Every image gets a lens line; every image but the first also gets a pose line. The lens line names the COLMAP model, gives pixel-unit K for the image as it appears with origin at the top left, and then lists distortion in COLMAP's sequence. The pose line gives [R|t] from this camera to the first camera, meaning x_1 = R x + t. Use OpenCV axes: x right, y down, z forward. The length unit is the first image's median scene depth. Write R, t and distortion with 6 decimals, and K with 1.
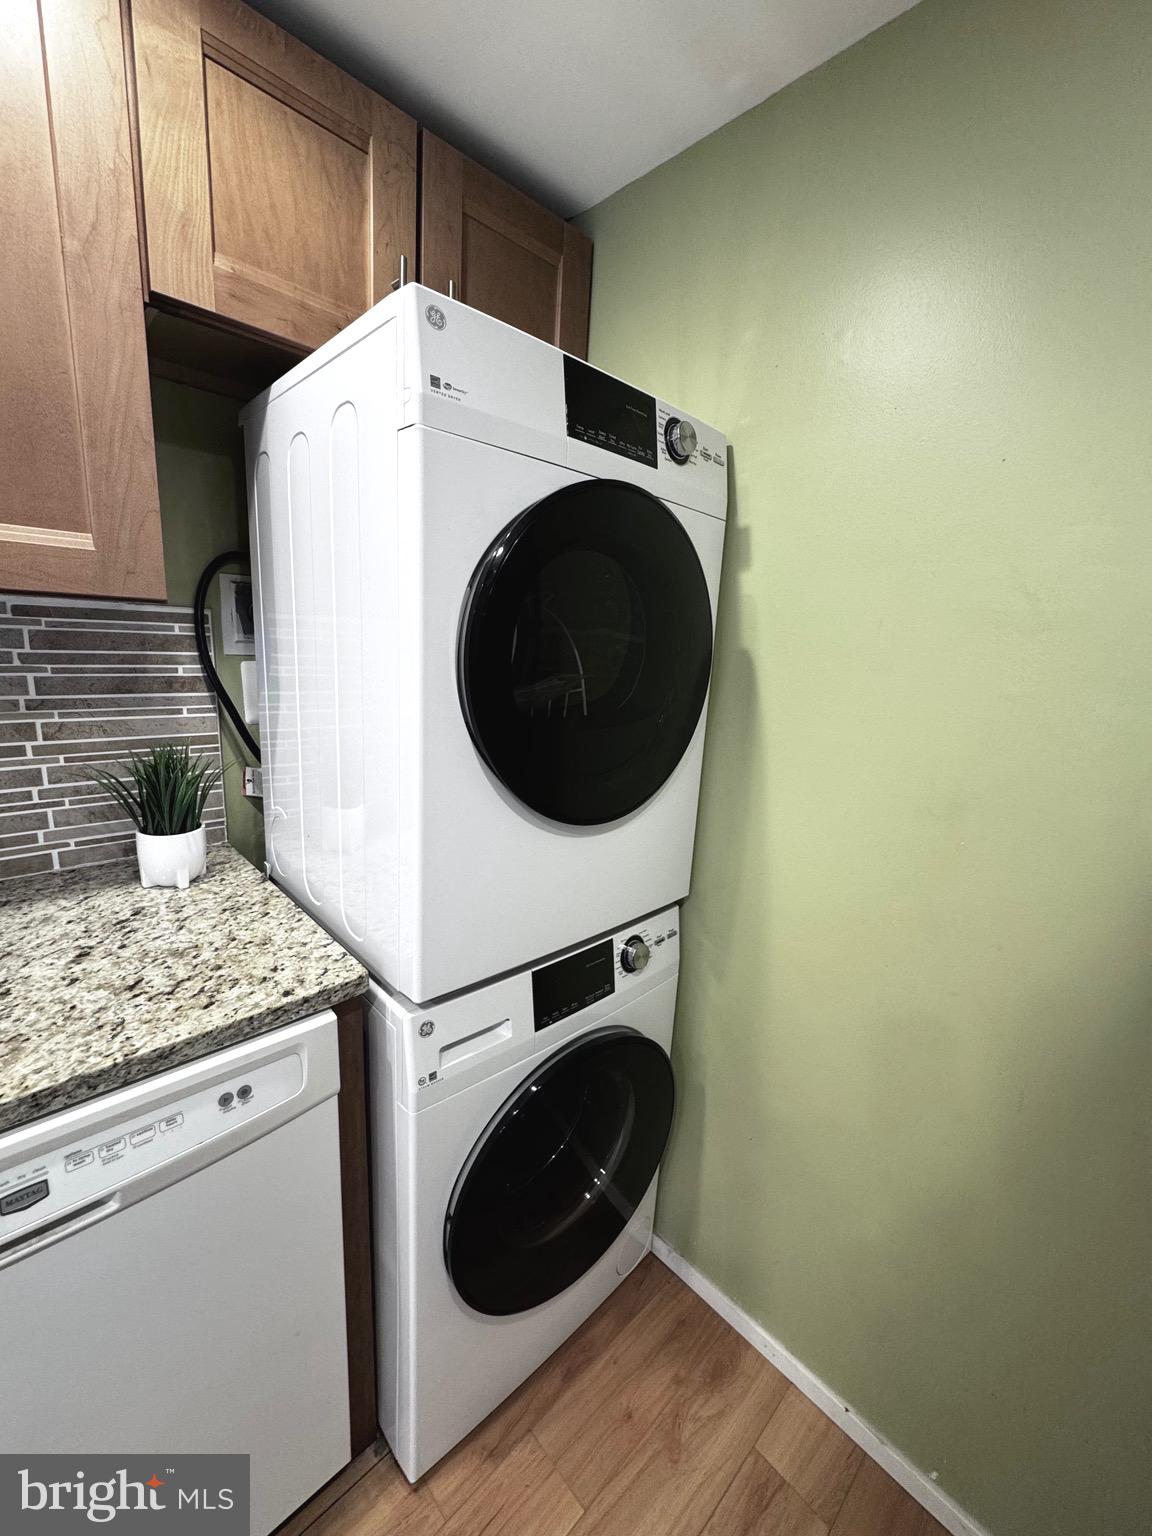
lens RADIAL K [[613.6, 0, 576.0], [0, 613.6, 768.0], [0, 0, 1]] dist [0.017569, -0.000009]
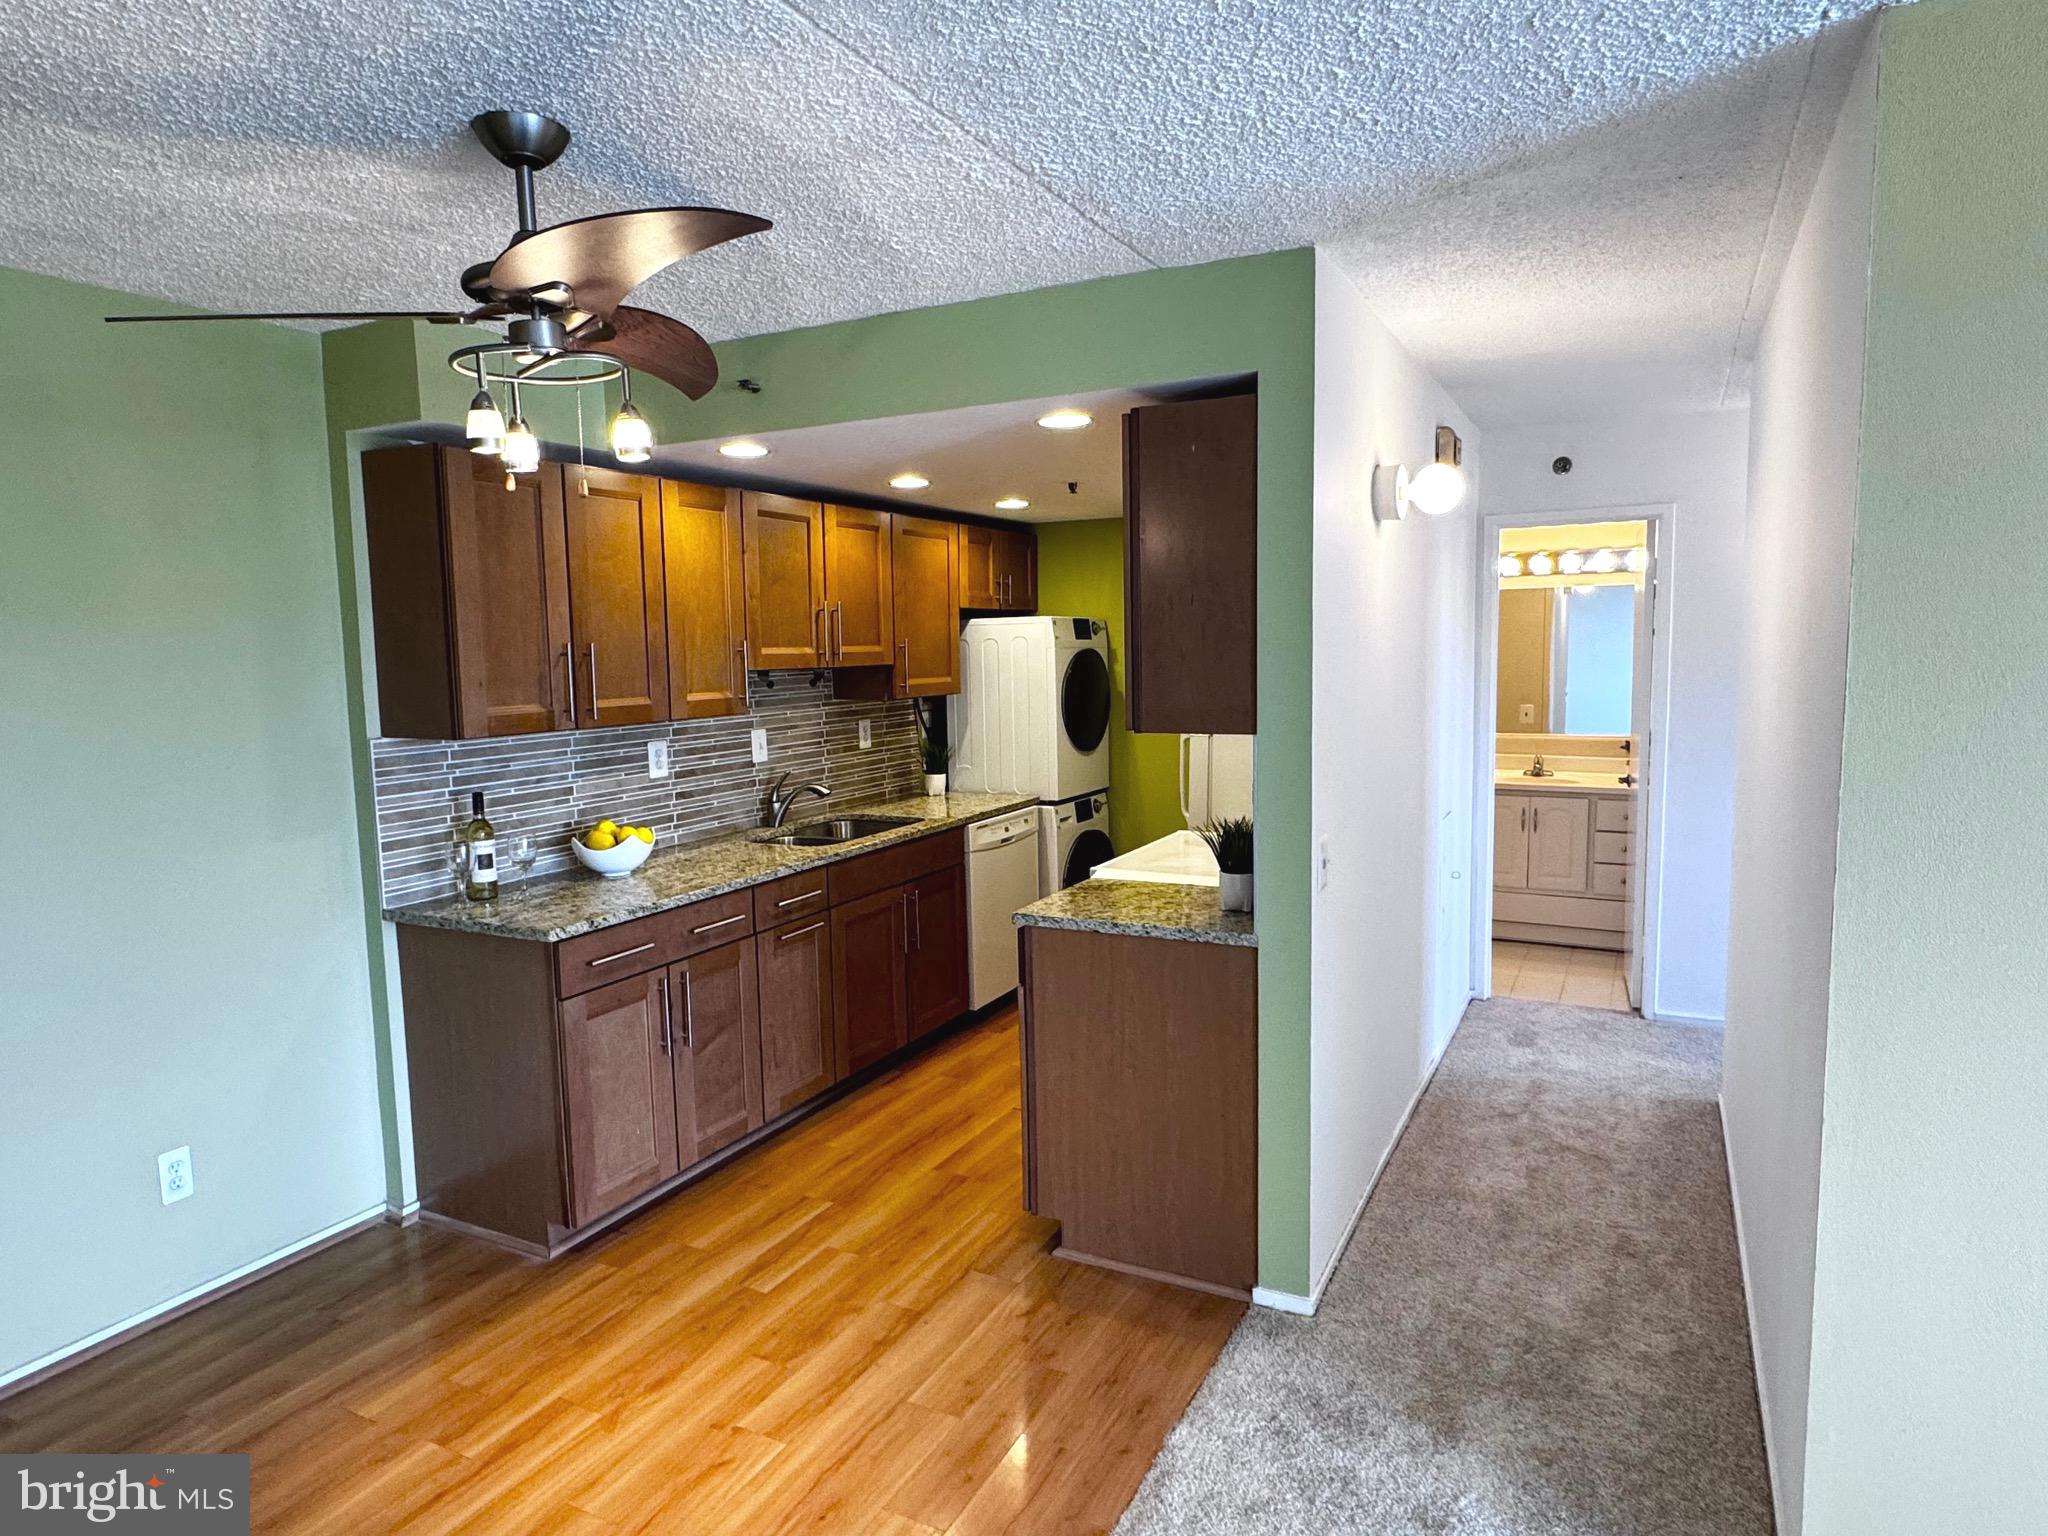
lens RADIAL K [[1216.4, 0, 1026.8], [0, 1216.4, 765.5], [0, 0, 1]] dist [-0.002776, -0.000212]
pose [[0.940710, -0.105449, 0.322406, -1.981402], [0.136525, 0.987772, -0.075281, 0.512630], [-0.310525, 0.114834, 0.943603, -4.130665]]
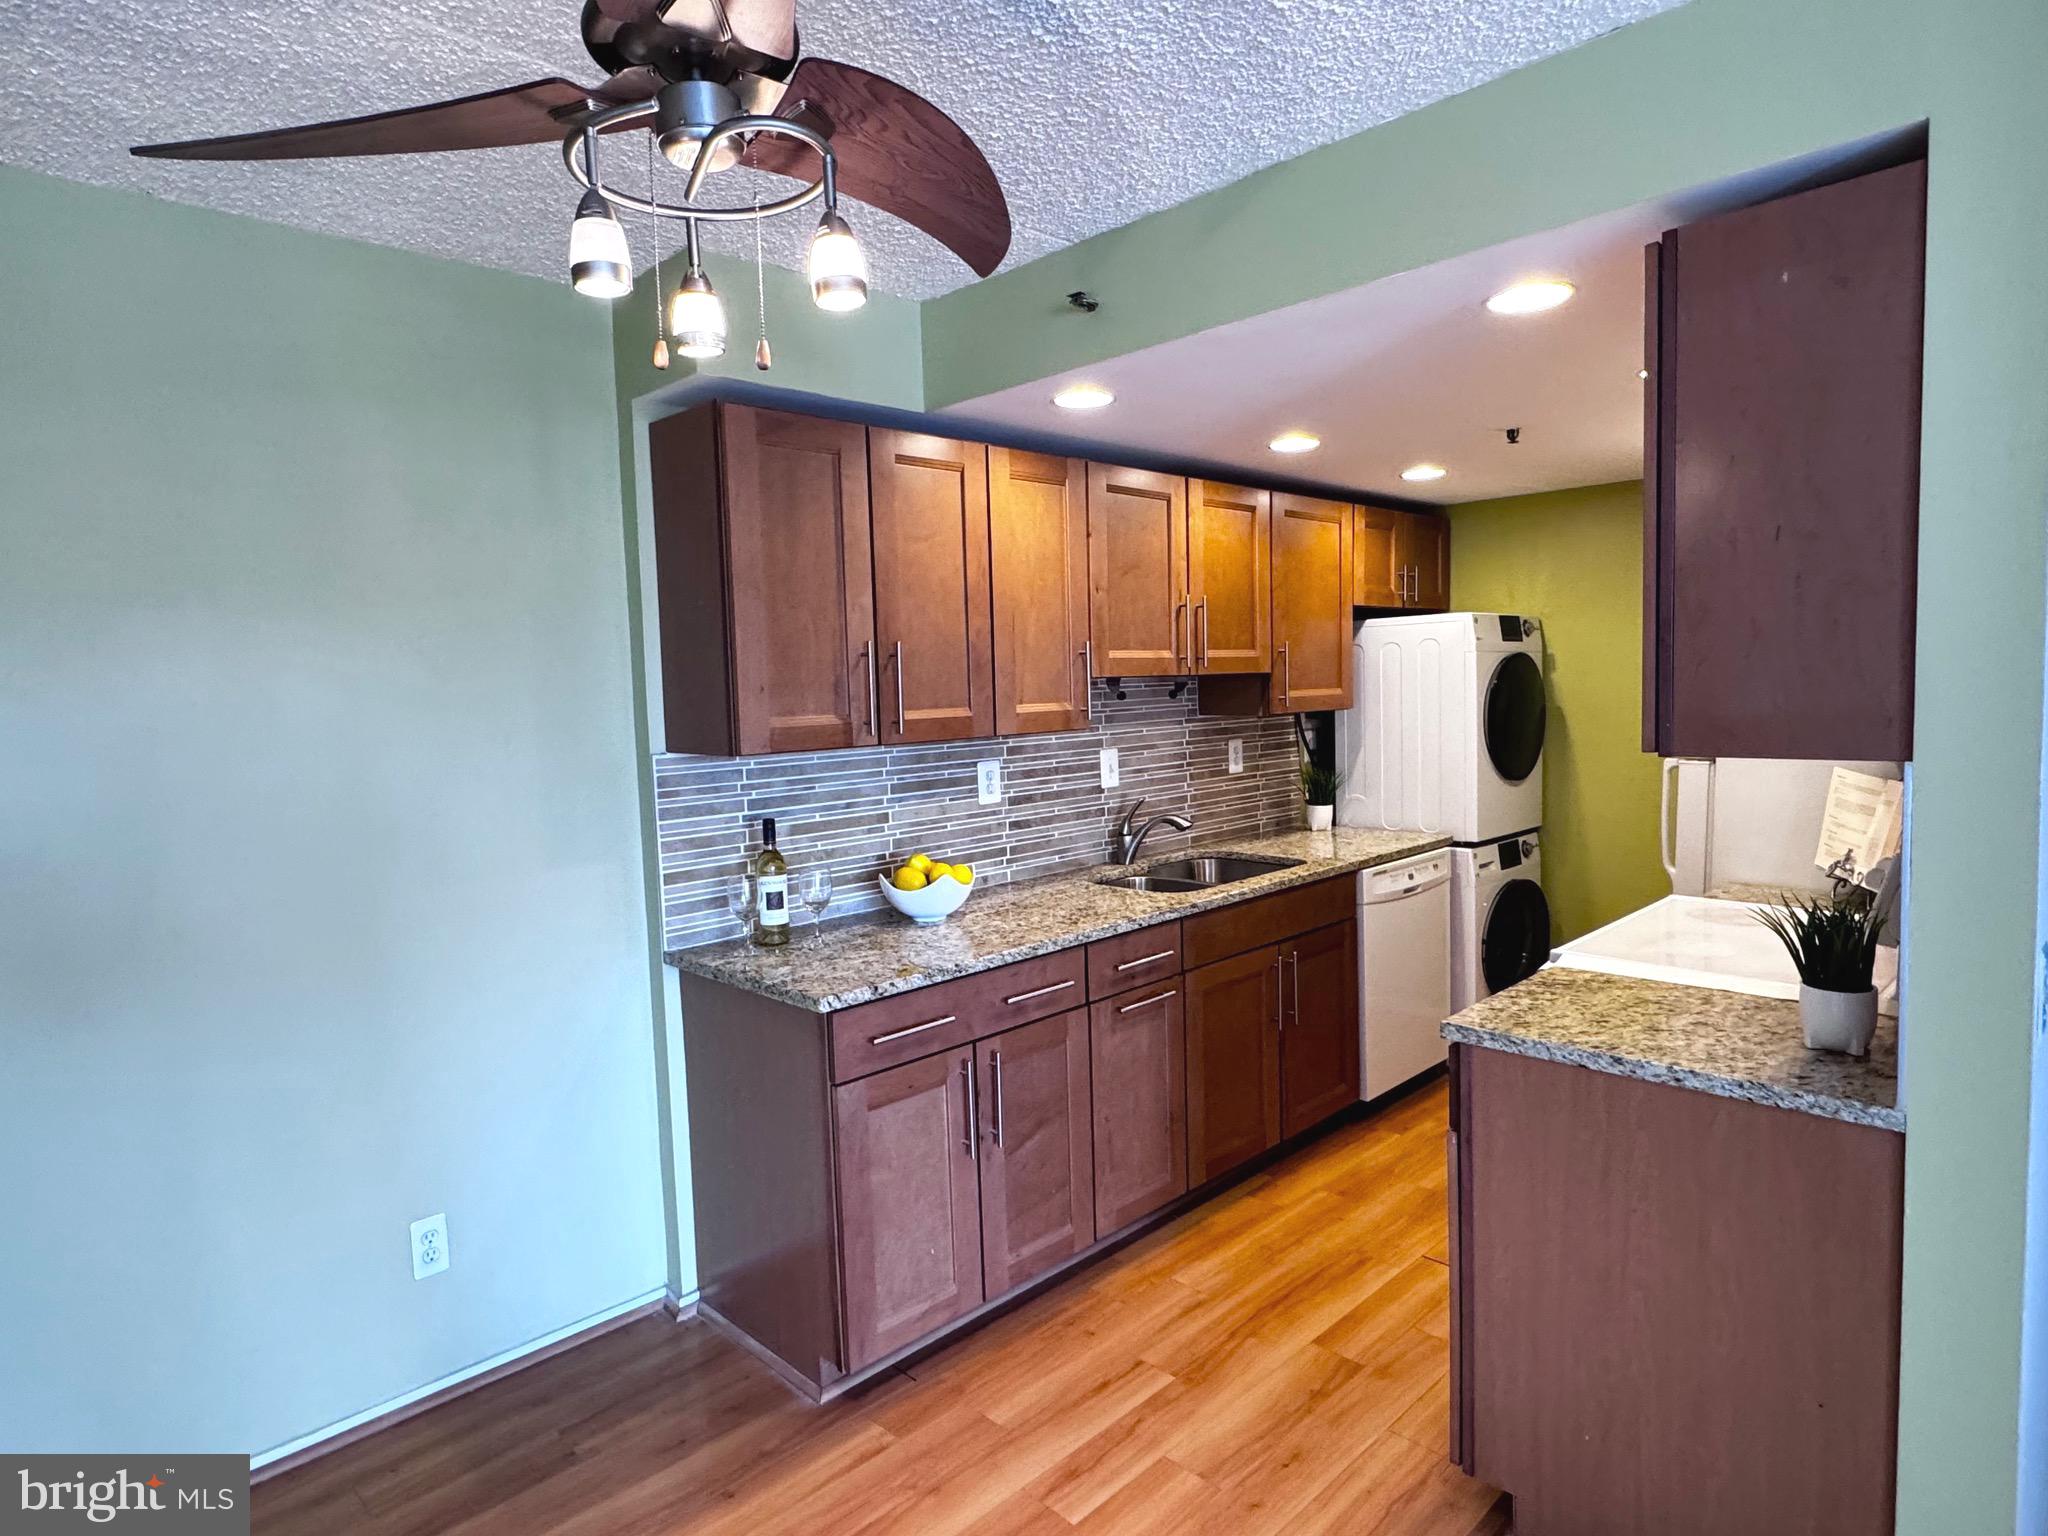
lens RADIAL K [[1157.4, 0, 1021.4], [0, 1157.4, 765.1], [0, 0, 1]] dist [-0.001804, 0.001074]
pose [[0.996259, -0.086018, 0.008276, -1.760668], [0.086359, 0.987575, -0.131290, 0.412923], [0.003120, 0.131514, 0.991309, -3.216160]]
